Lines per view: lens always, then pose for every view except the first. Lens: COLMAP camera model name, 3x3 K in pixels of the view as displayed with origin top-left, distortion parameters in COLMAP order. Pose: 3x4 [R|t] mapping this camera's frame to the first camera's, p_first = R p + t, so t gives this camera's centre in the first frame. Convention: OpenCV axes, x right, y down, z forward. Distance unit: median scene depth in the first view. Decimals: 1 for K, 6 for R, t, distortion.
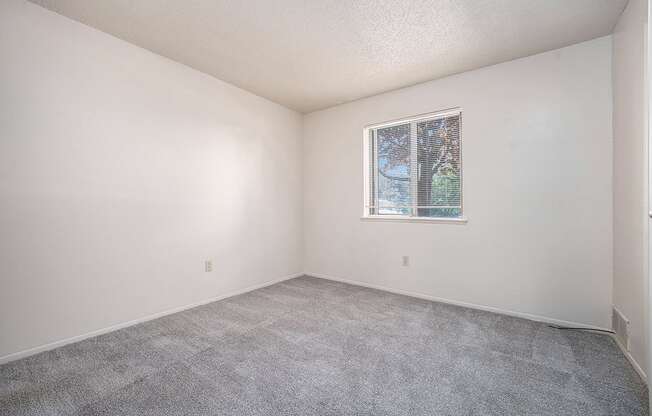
lens RADIAL K [[270.7, 0, 326.0], [0, 270.7, 208.0], [0, 0, 1]] dist [-0.001360, -0.000083]
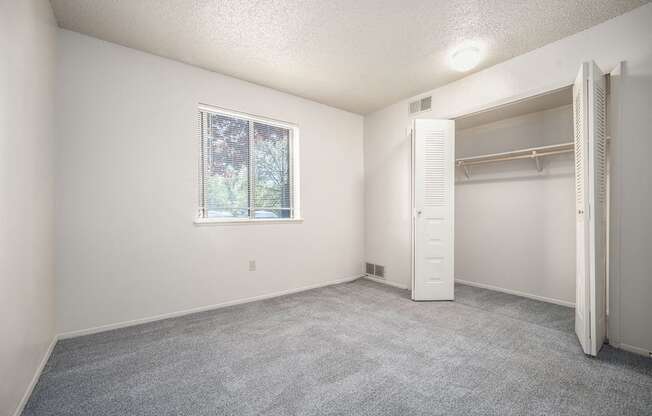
lens RADIAL K [[270.7, 0, 326.0], [0, 270.7, 208.0], [0, 0, 1]] dist [-0.001360, -0.000083]
pose [[0.284971, 0.002259, 0.958533, -0.610413], [-0.002073, 0.999996, -0.001741, -0.005489], [-0.958534, -0.001491, 0.284975, 0.540826]]
